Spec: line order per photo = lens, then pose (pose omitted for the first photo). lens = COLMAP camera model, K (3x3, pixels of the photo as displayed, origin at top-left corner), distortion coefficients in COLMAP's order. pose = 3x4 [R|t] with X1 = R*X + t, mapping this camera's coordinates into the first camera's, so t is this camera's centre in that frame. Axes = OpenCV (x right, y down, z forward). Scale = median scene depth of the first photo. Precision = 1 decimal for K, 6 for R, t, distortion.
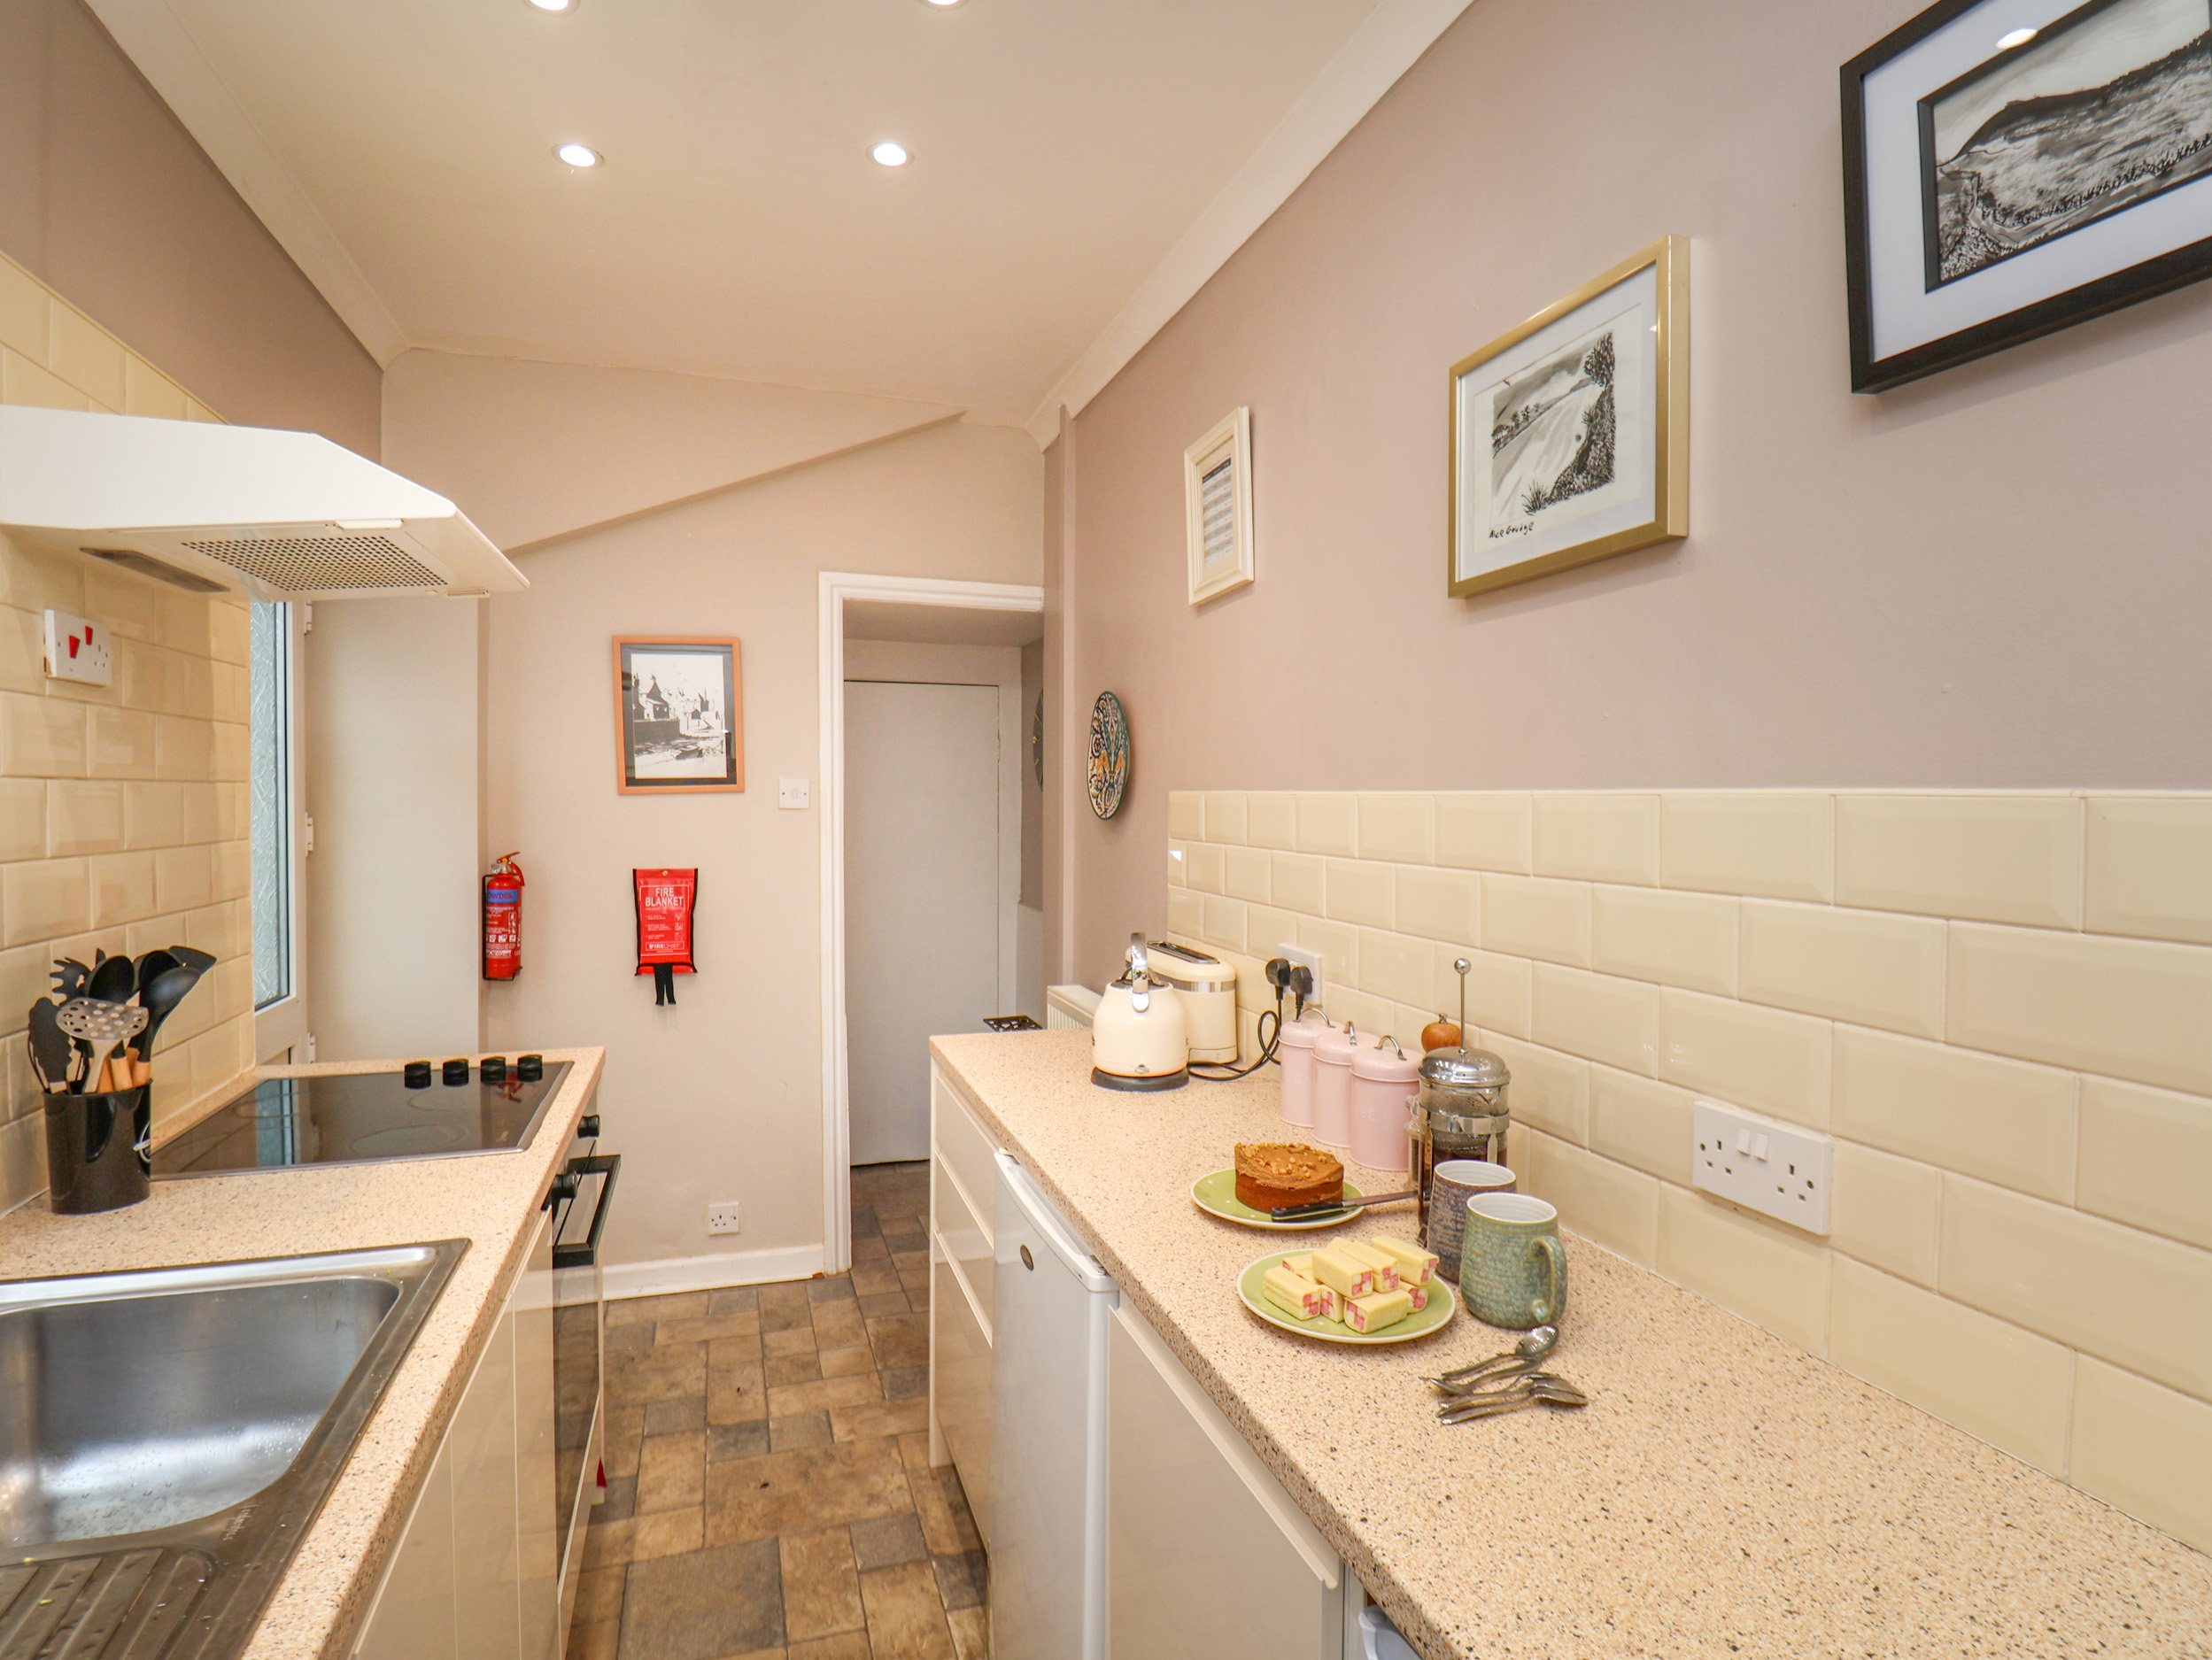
lens RADIAL K [[1154.7, 0, 1089.0], [0, 1154.7, 833.1], [0, 0, 1]] dist [0.001151, -0.013666]
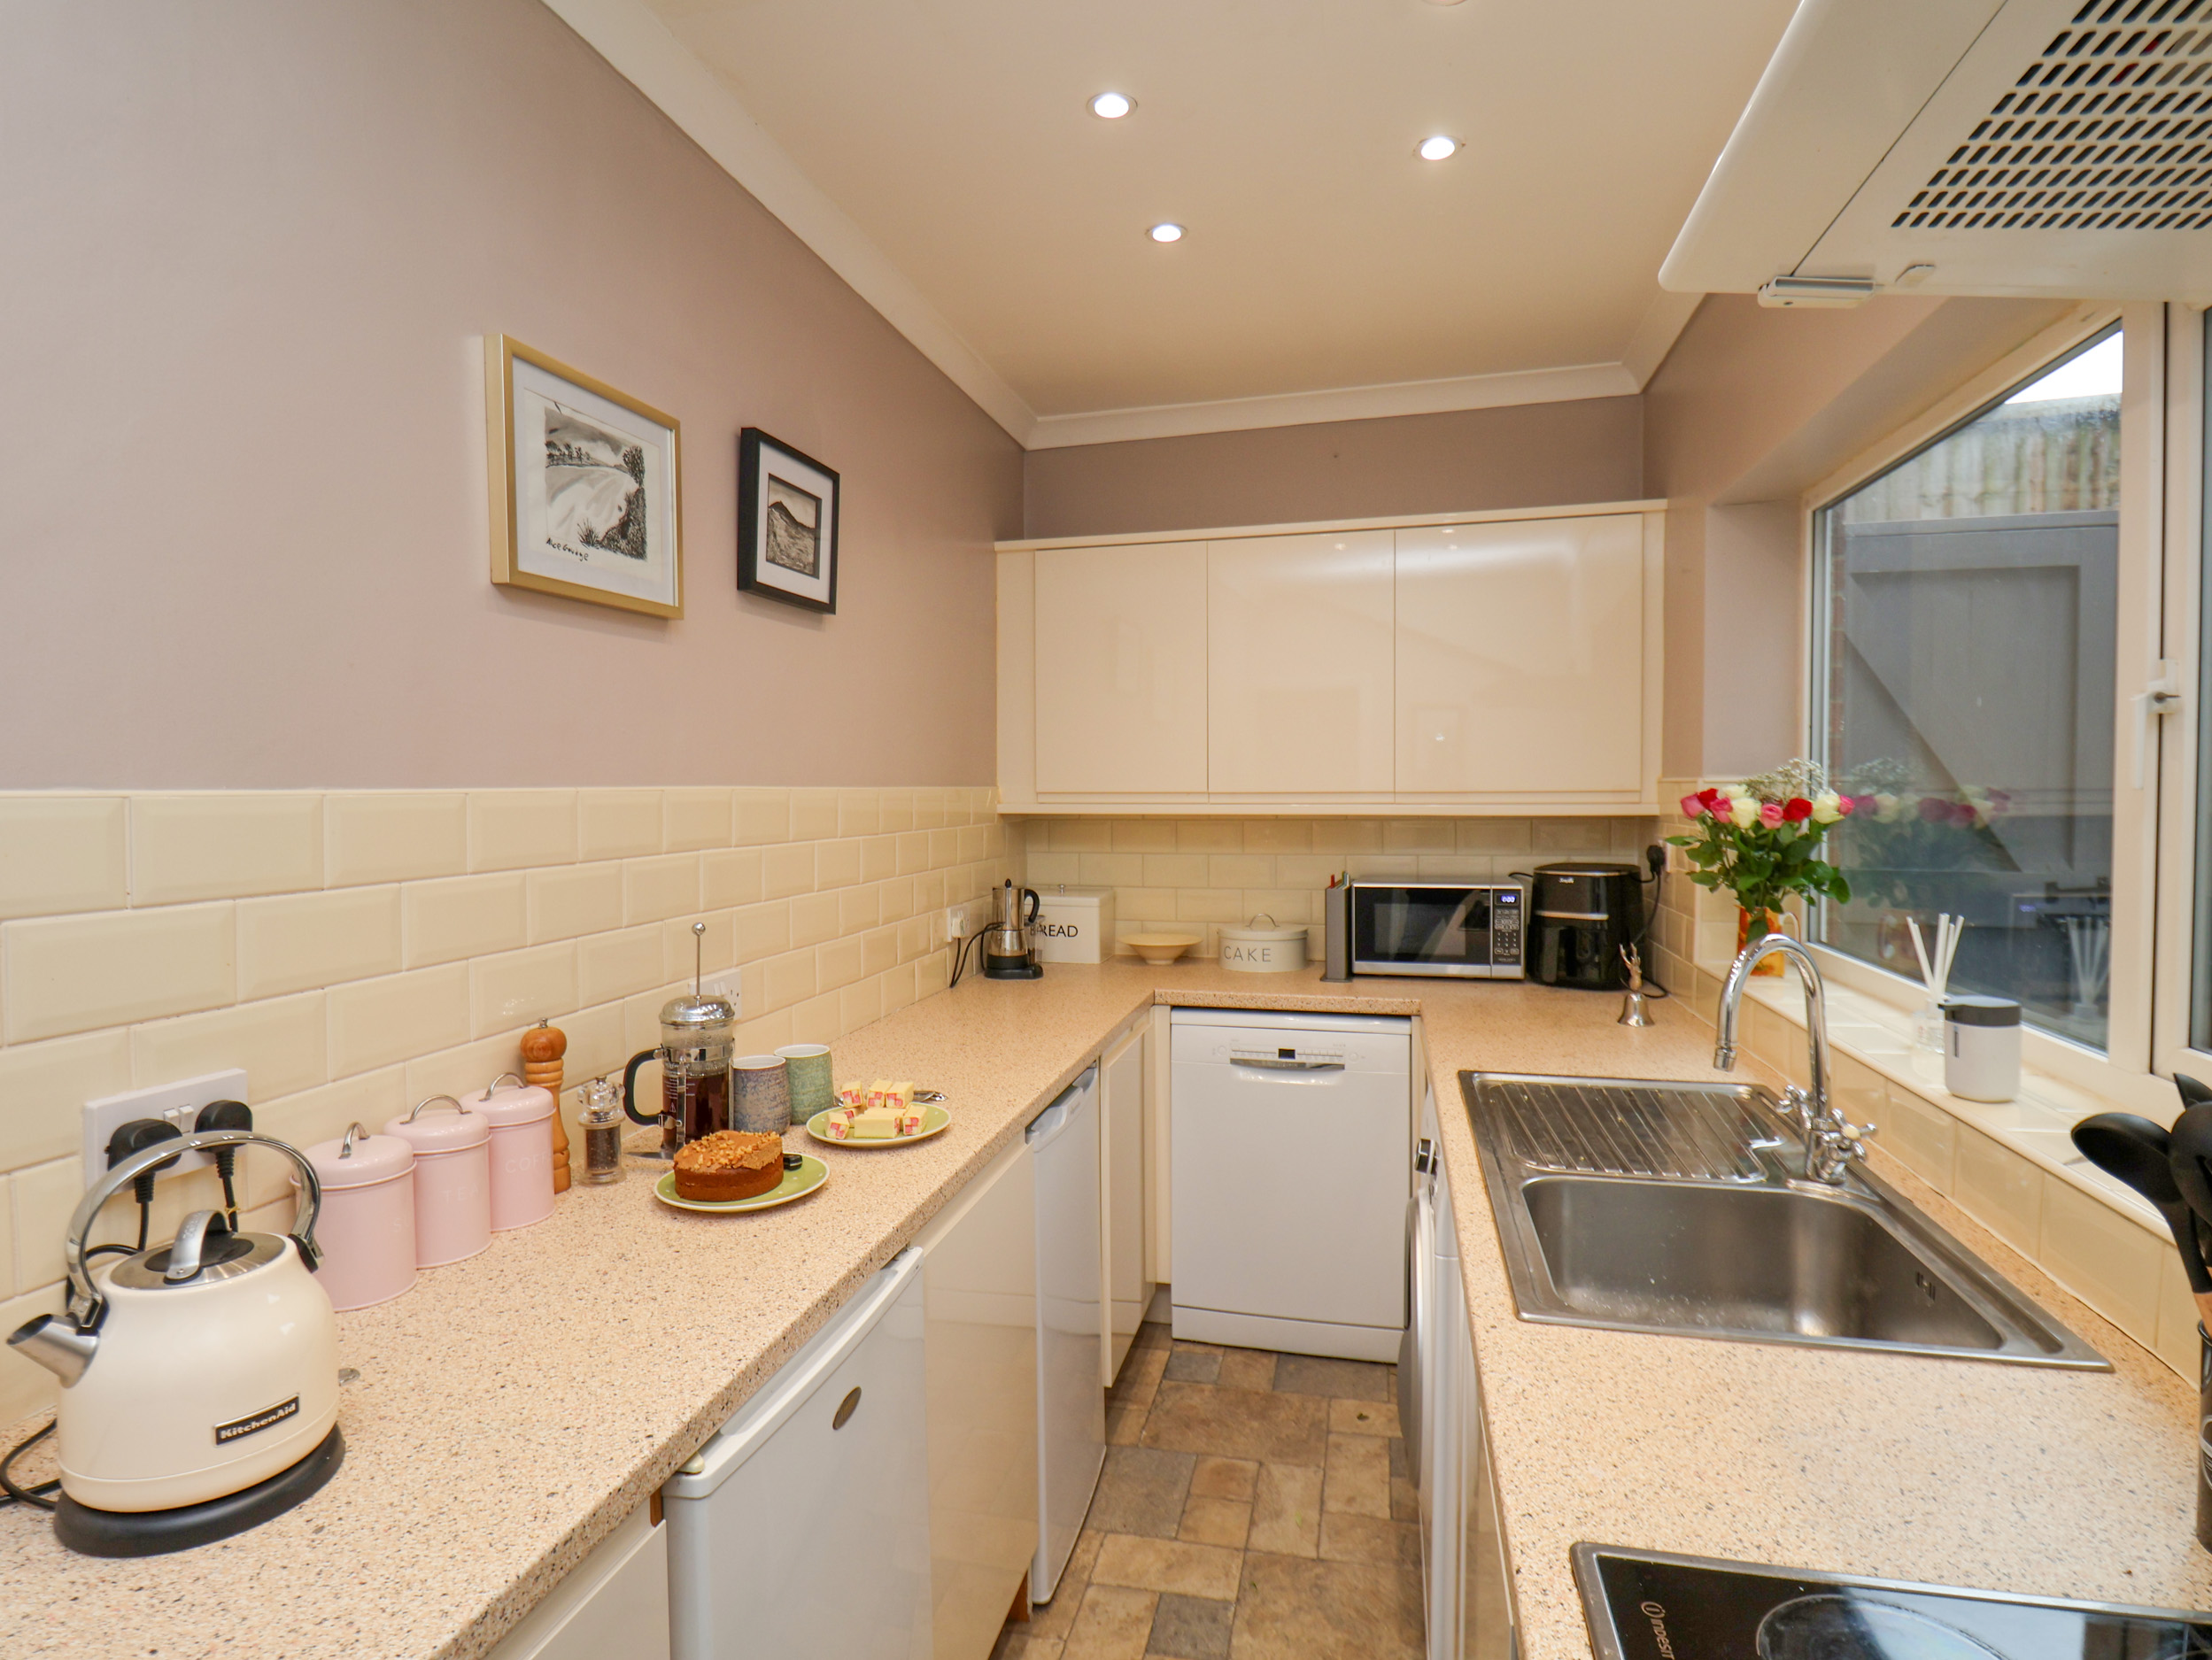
lens RADIAL K [[1171.3, 0, 1106.0], [0, 1171.3, 830.0], [0, 0, 1]] dist [0.008577, -0.020541]
pose [[-0.859543, -0.023131, 0.510539, -0.693116], [0.014154, 0.997515, 0.069024, -0.071926], [-0.510867, 0.066556, -0.857079, 1.840109]]
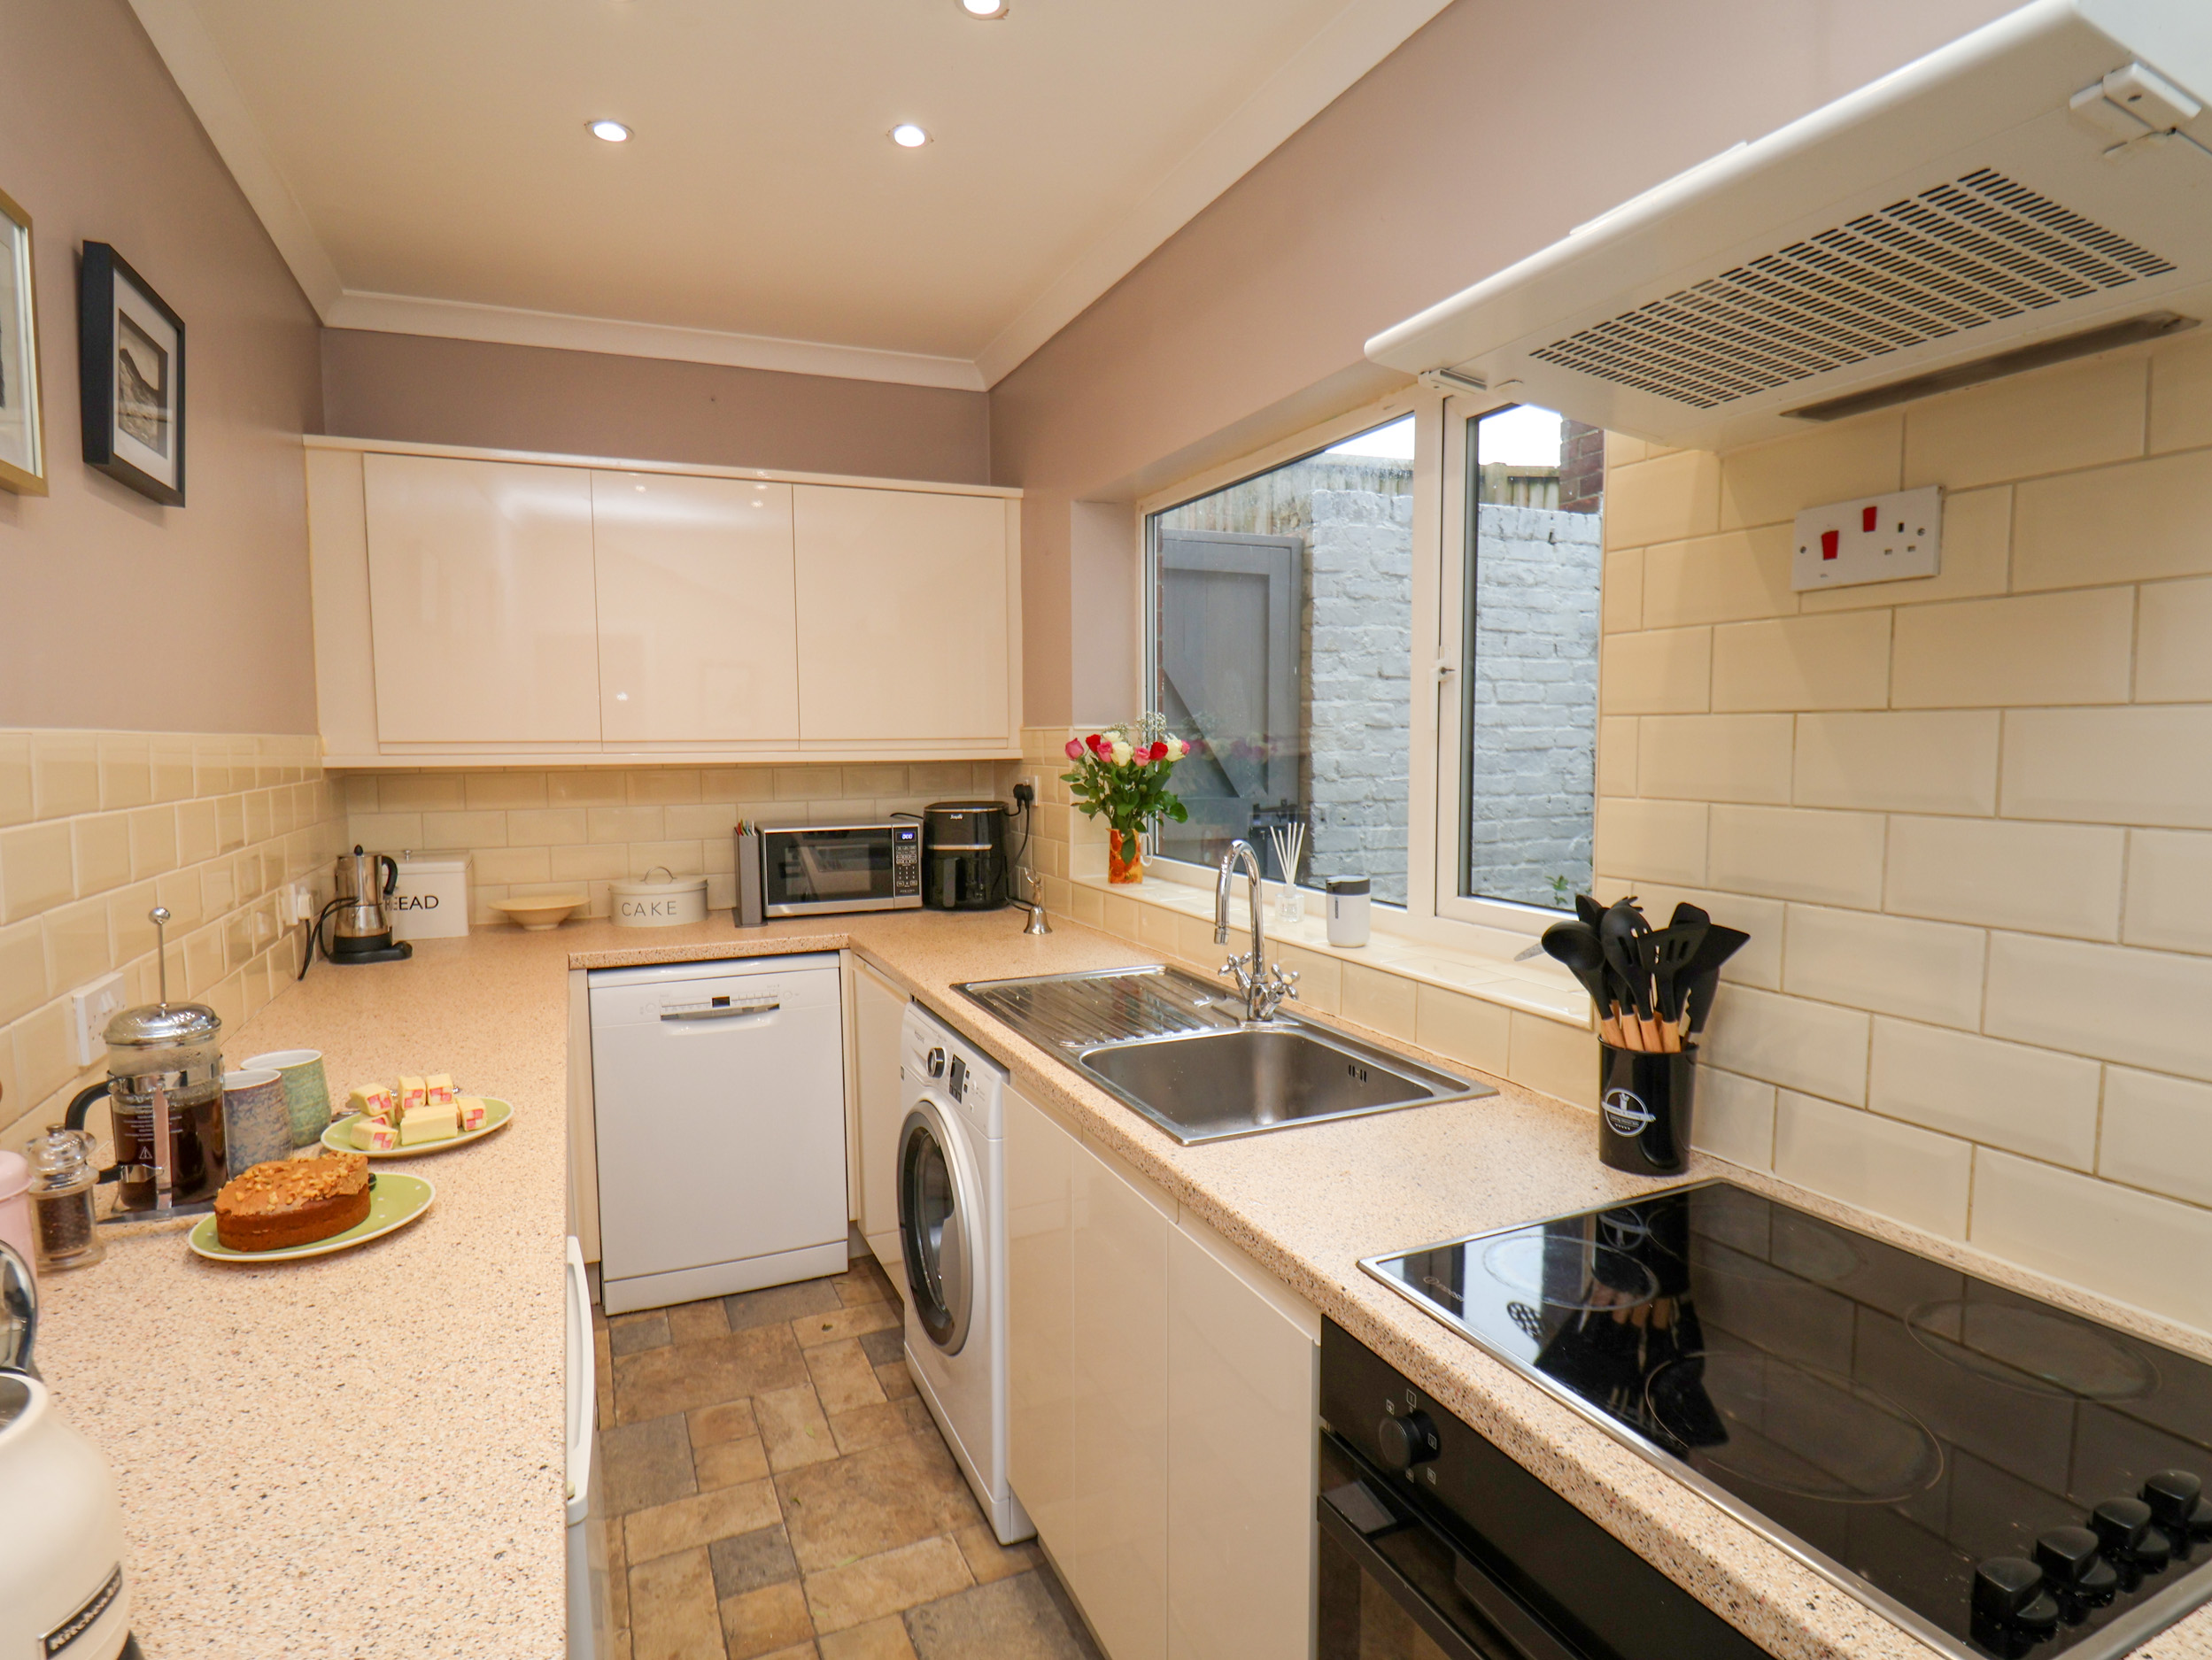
lens RADIAL K [[1154.7, 0, 1089.0], [0, 1154.7, 833.1], [0, 0, 1]] dist [0.001151, -0.013666]
pose [[-0.993766, 0.007462, -0.111240, -0.322781], [-0.005287, 0.993480, 0.113880, -0.061534], [0.111364, 0.113759, -0.987247, 1.987511]]
